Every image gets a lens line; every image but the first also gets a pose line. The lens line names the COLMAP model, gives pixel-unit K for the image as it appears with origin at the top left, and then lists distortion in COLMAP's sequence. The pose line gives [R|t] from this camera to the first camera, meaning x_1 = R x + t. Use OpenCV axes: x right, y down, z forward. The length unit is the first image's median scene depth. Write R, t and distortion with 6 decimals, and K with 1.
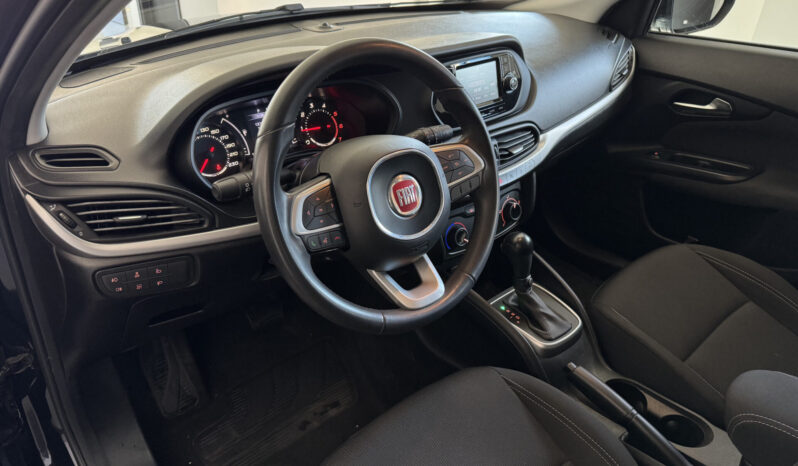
lens RADIAL K [[555.7, 0, 394.3], [0, 555.7, 236.4], [0, 0, 1]] dist [0.153081, -0.328013]
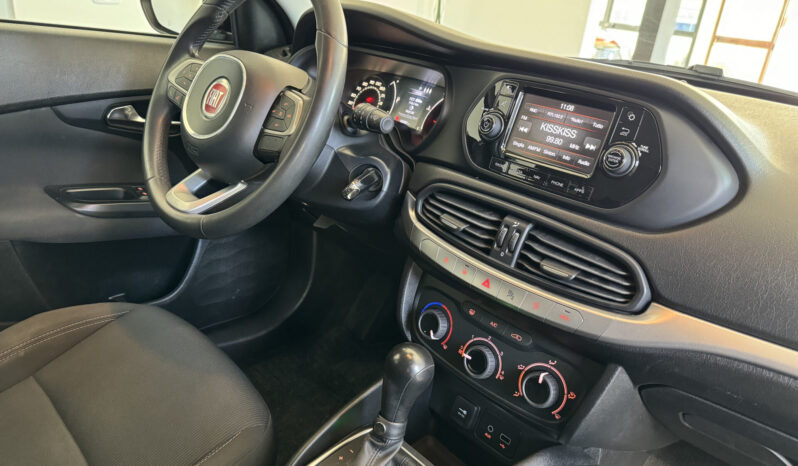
lens RADIAL K [[555.7, 0, 394.3], [0, 555.7, 236.4], [0, 0, 1]] dist [0.153081, -0.328013]
pose [[0.076490, 0.381574, -0.921168, 0.738879], [-0.606467, 0.751127, 0.260779, -0.239694], [0.791421, 0.538711, 0.288866, 0.754761]]
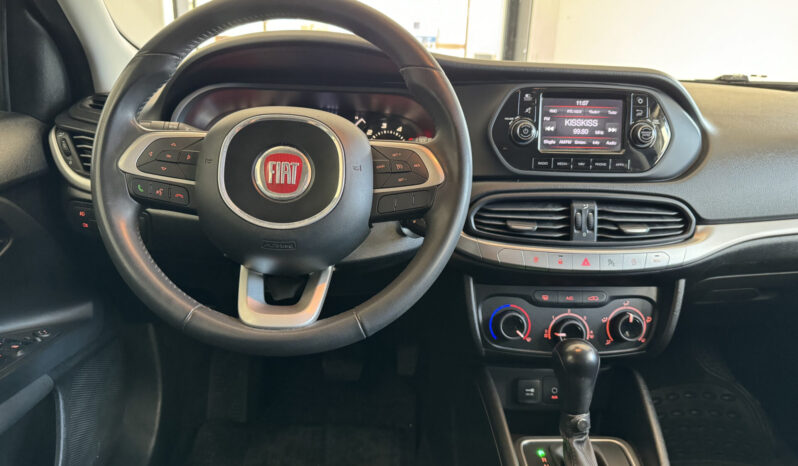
lens RADIAL K [[555.7, 0, 394.3], [0, 555.7, 236.4], [0, 0, 1]] dist [0.153081, -0.328013]
pose [[0.787281, 0.210777, -0.579449, 0.413880], [-0.336636, 0.934271, -0.117533, 0.031644], [0.516590, 0.287595, 0.806489, 0.333634]]
